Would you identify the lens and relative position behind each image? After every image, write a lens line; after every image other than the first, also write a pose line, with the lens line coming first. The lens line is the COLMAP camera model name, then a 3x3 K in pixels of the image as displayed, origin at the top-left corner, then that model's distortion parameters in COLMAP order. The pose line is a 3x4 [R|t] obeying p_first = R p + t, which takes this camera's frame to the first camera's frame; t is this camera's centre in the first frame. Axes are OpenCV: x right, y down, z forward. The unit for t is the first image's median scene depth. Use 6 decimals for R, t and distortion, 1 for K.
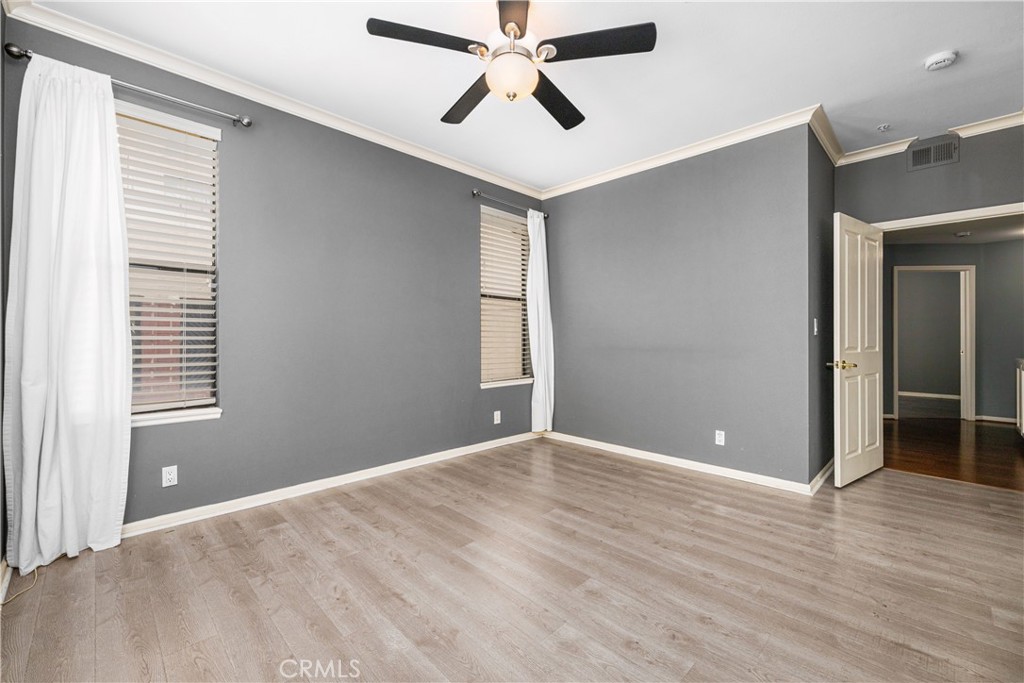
lens RADIAL K [[419.5, 0, 516.3], [0, 419.5, 336.3], [0, 0, 1]] dist [-0.002386, 0.000040]
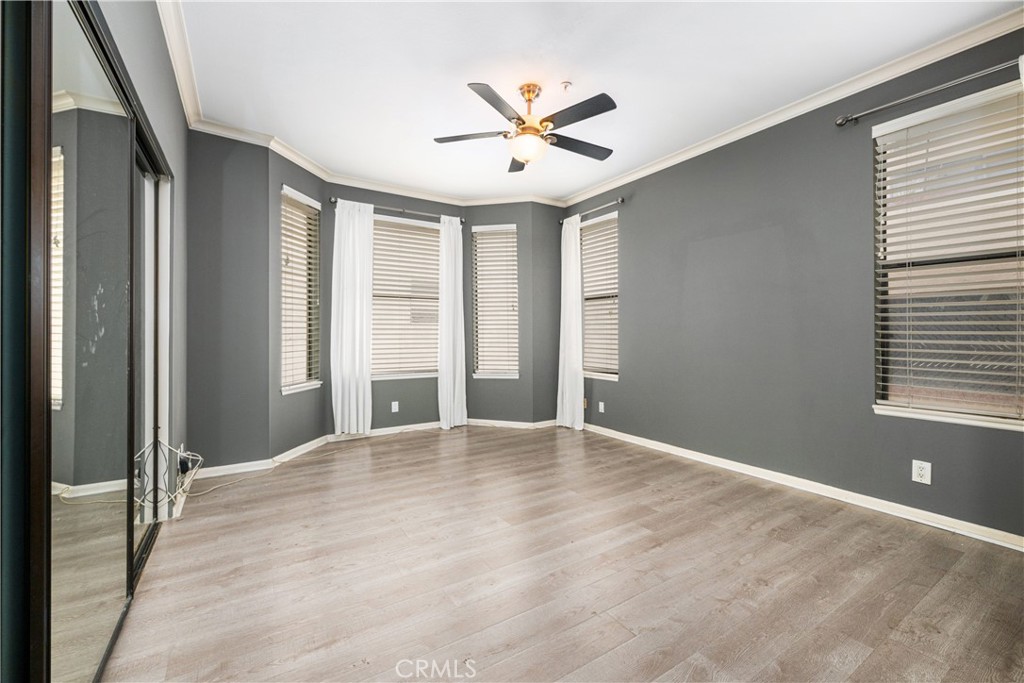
lens RADIAL K [[419.5, 0, 514.1], [0, 419.5, 335.7], [0, 0, 1]] dist [-0.002386, 0.000040]
pose [[-0.203413, 0.001080, -0.979092, 0.881120], [0.000920, 0.999999, 0.000912, 0.007094], [0.979093, -0.000715, -0.203414, 0.795222]]
